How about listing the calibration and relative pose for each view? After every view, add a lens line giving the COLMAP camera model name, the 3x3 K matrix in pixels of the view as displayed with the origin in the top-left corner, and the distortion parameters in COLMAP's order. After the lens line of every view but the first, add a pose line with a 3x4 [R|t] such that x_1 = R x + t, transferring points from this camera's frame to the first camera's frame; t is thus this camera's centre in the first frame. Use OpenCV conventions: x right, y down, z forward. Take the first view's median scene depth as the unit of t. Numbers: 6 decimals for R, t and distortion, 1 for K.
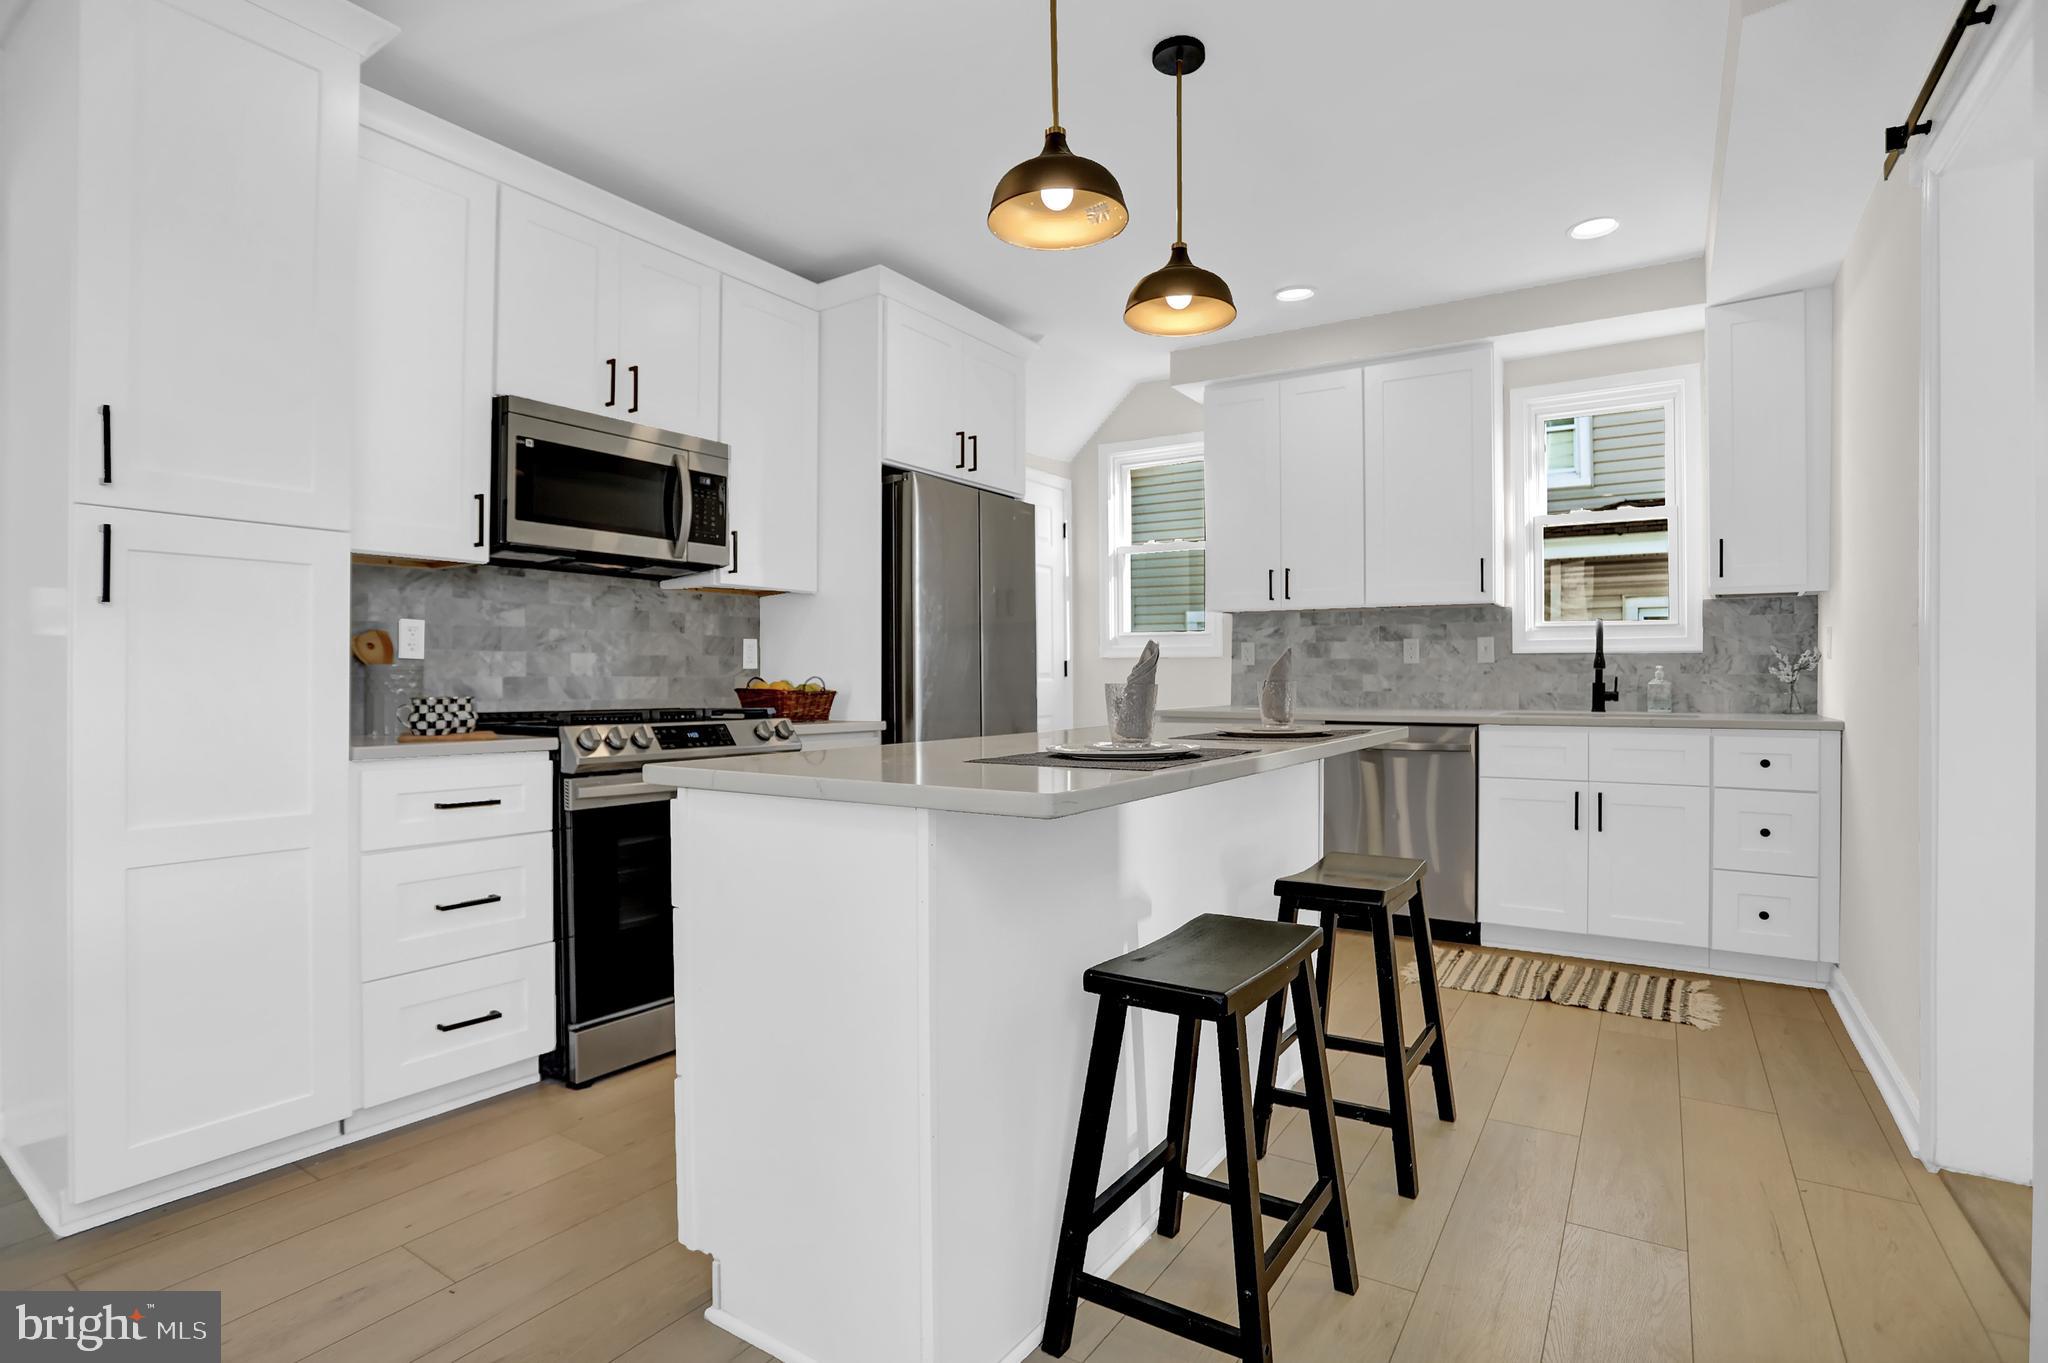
lens RADIAL K [[986.8, 0, 1024.0], [0, 986.8, 681.5], [0, 0, 1]] dist [-0.074581, 0.029639]
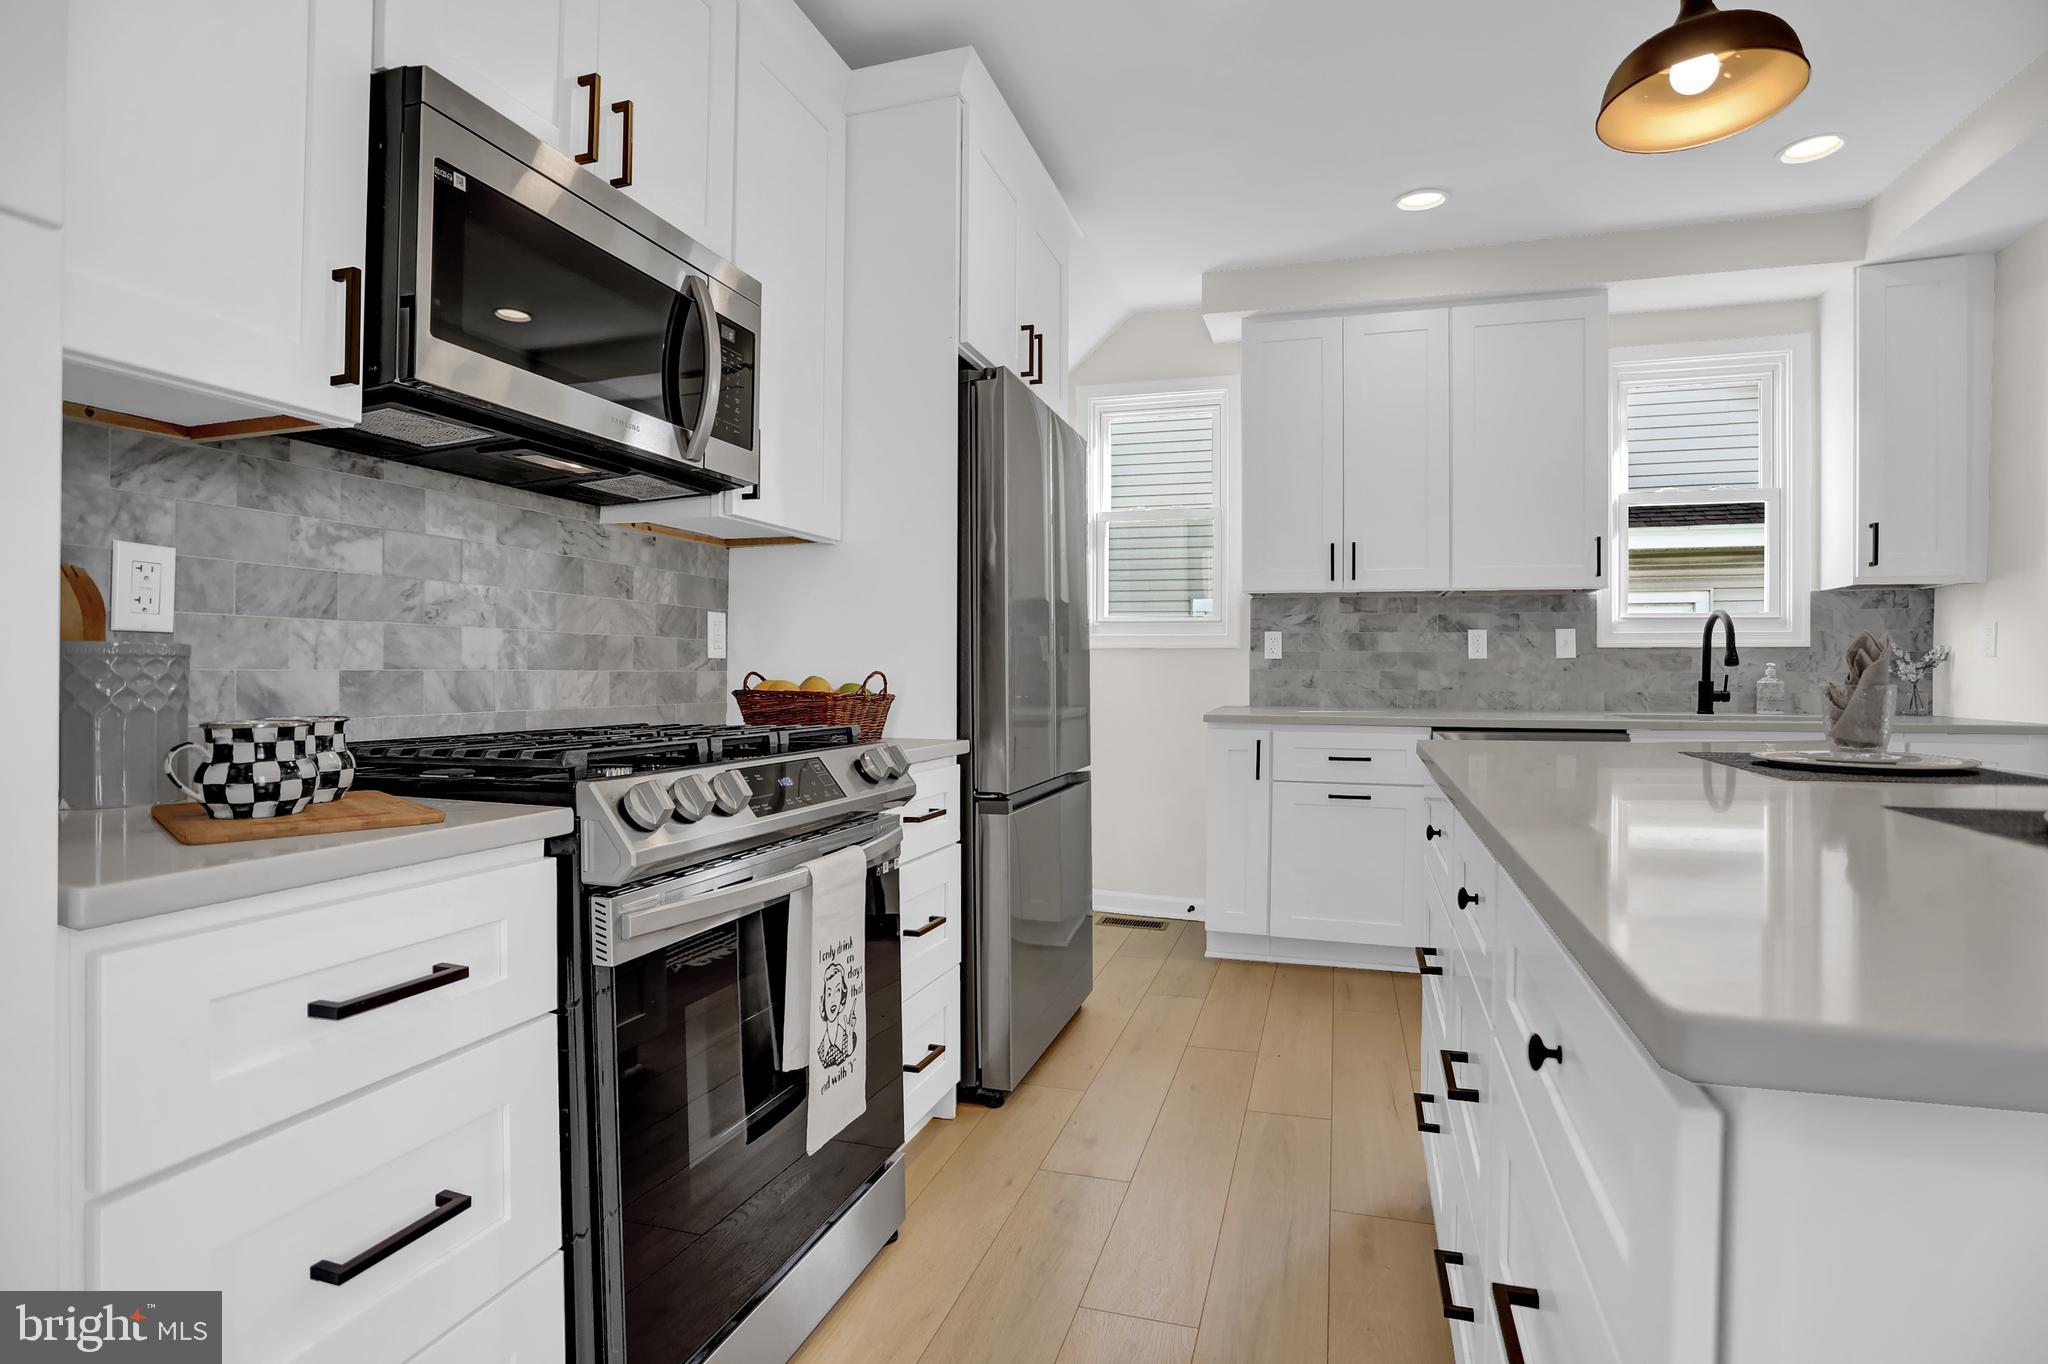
lens RADIAL K [[988.2, 0, 1036.4], [0, 988.2, 675.6], [0, 0, 1]] dist [-0.071923, 0.032302]
pose [[0.960607, 0.002742, 0.277899, -0.278023], [-0.003082, 0.999995, 0.000787, -0.003110], [-0.277895, -0.001613, 0.960610, 0.351749]]
